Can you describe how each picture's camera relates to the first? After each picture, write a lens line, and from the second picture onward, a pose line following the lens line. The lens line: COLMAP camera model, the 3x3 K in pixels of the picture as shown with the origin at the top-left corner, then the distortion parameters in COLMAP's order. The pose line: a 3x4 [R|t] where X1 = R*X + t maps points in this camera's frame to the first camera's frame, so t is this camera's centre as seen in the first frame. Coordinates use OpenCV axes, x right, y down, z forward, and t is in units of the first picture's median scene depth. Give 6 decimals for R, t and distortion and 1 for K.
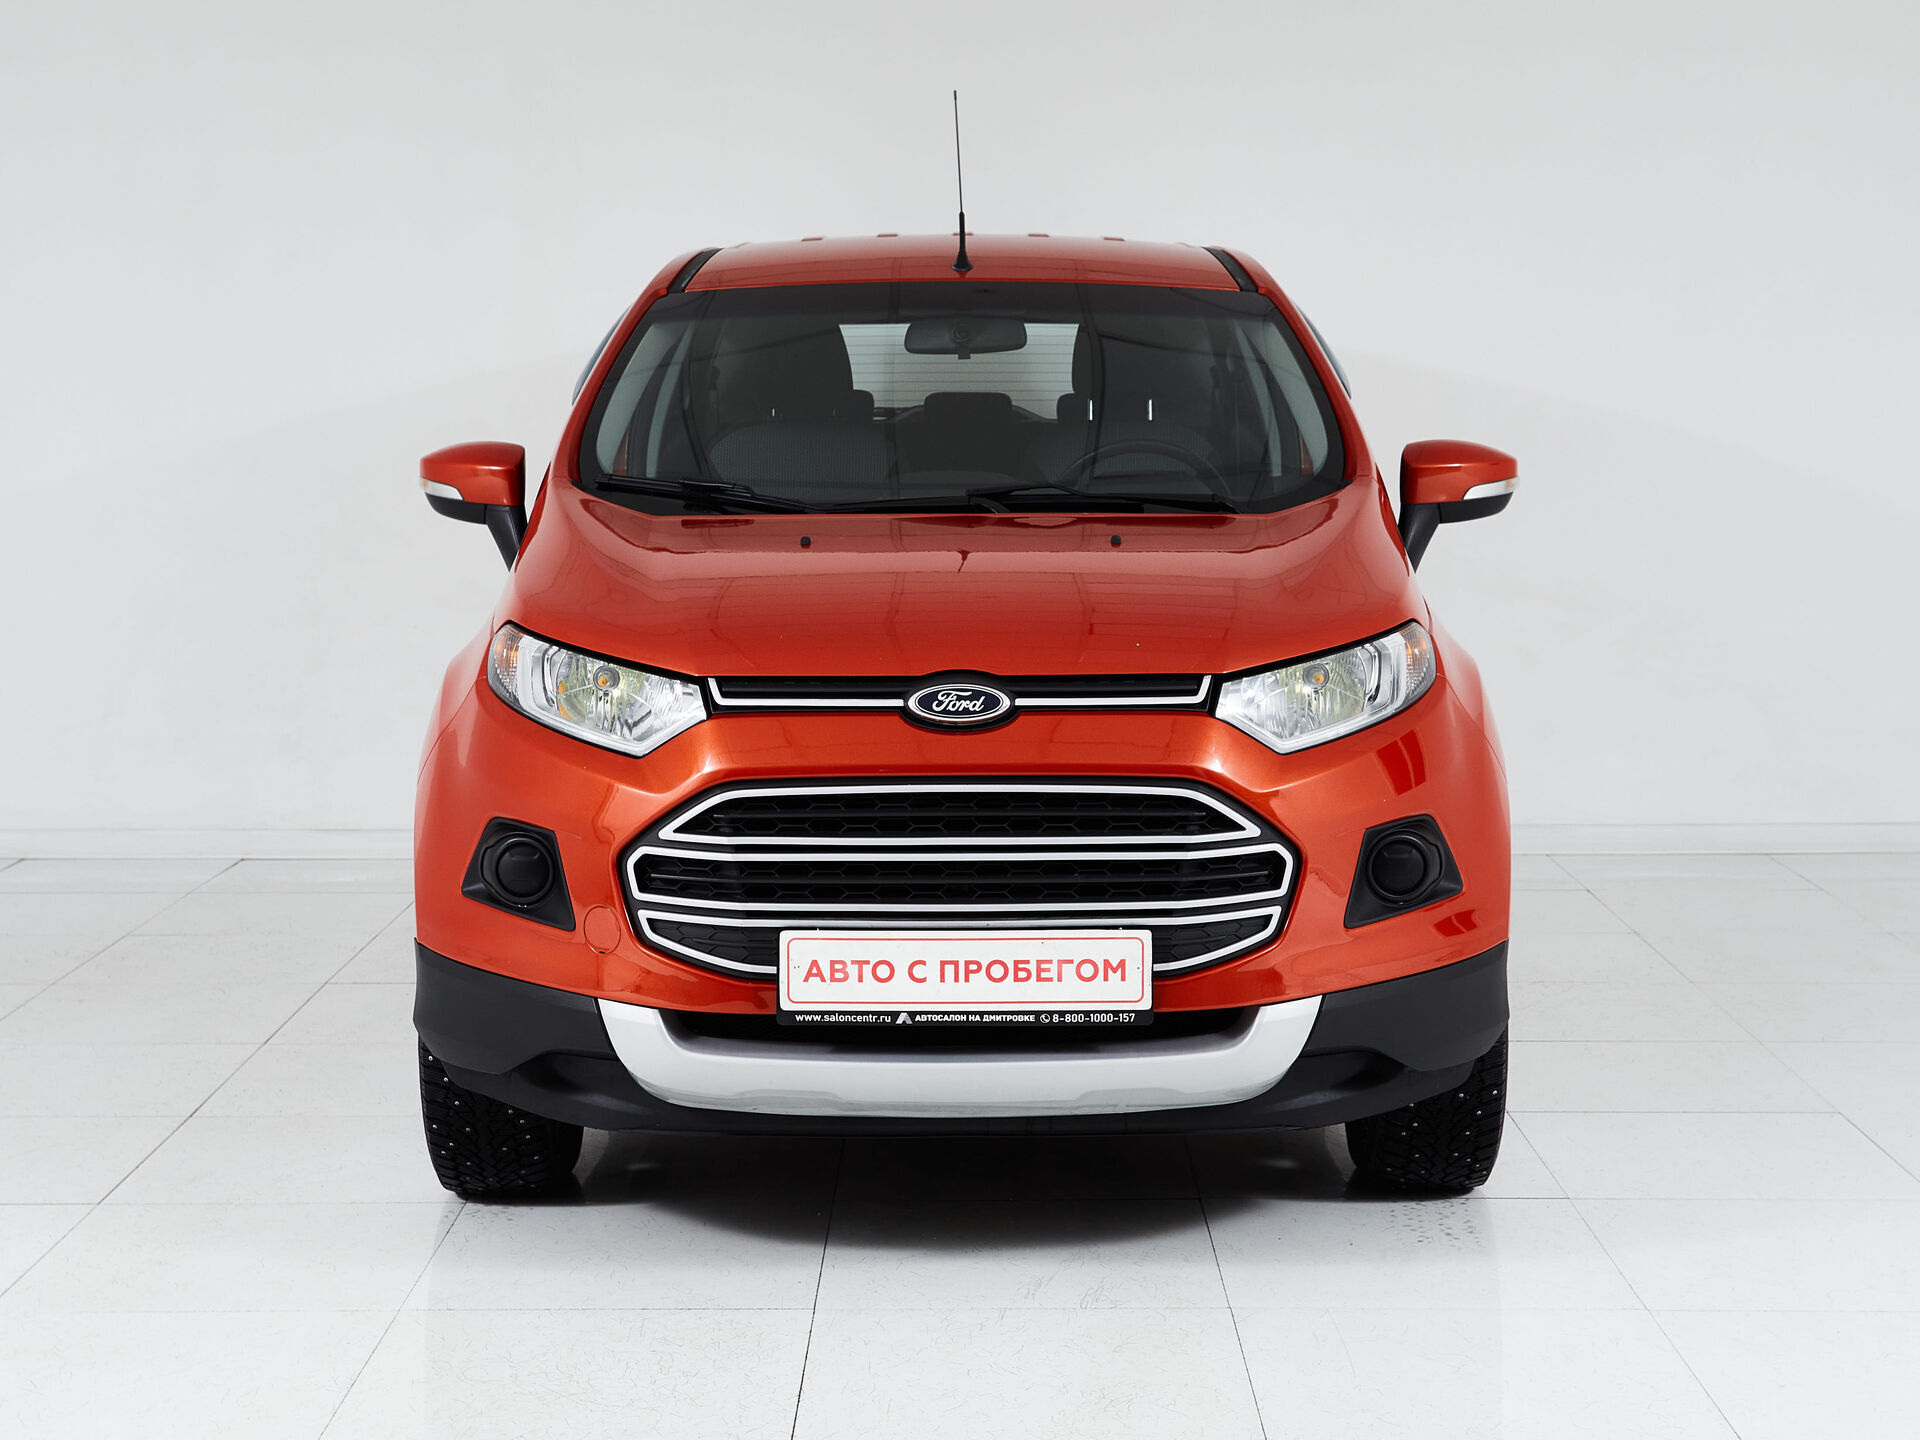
lens RADIAL K [[2545.1, 0, 960.0], [0, 2545.1, 720.0], [0, 0, 1]] dist [0.026496, 0.102712]
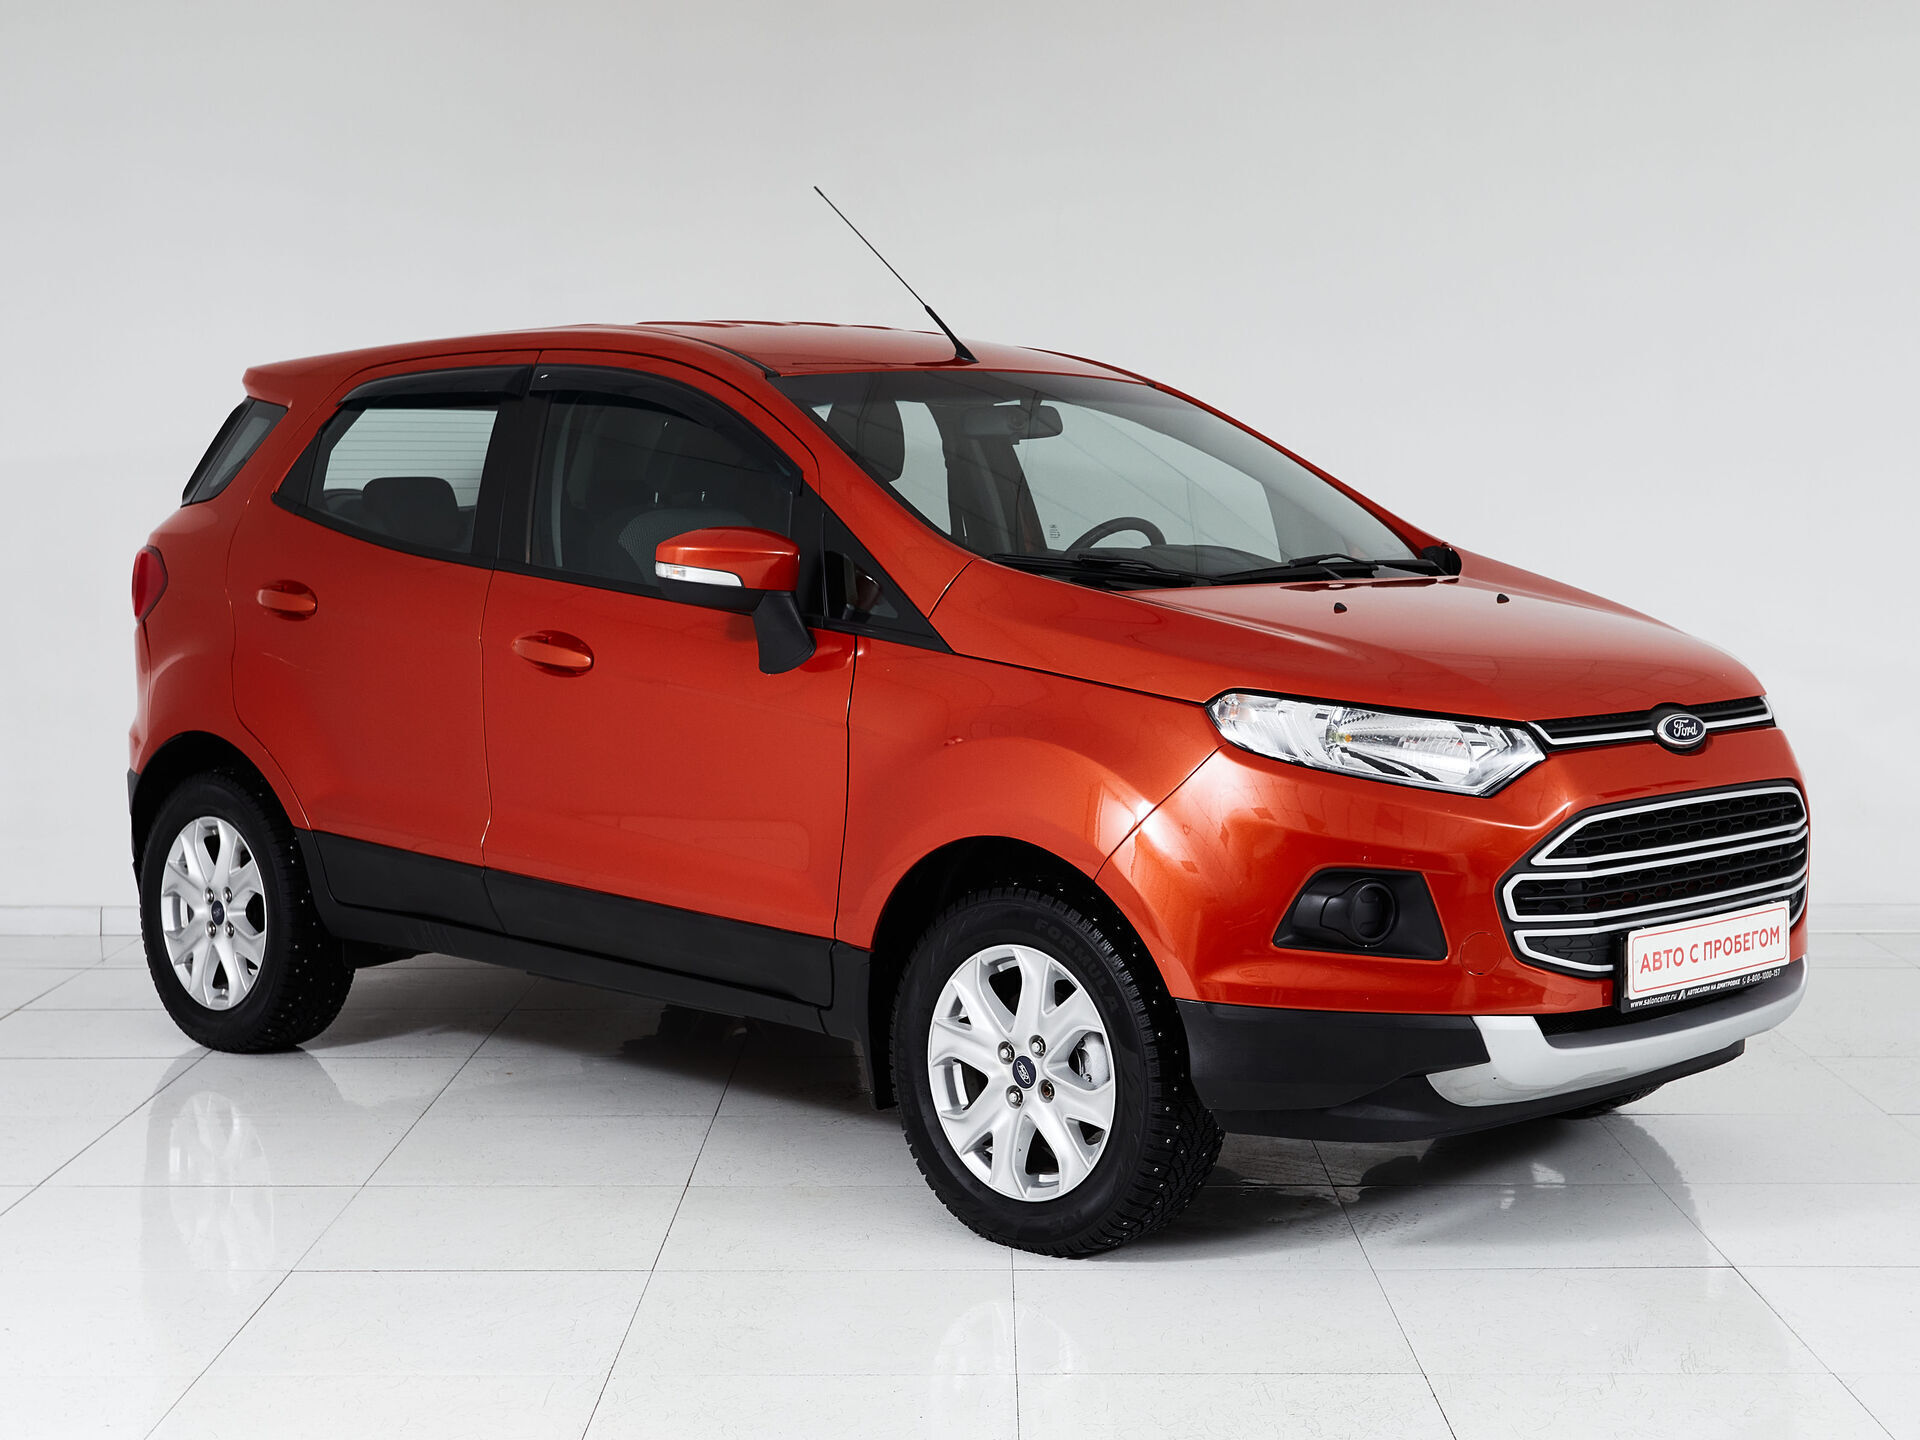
lens RADIAL K [[2545.1, 0, 960.0], [0, 2545.1, 720.0], [0, 0, 1]] dist [0.026496, 0.102712]
pose [[0.790554, -0.065302, 0.608901, -1.009706], [0.082014, 0.996631, 0.000404, -0.039717], [-0.606876, 0.049619, 0.793246, 0.246956]]
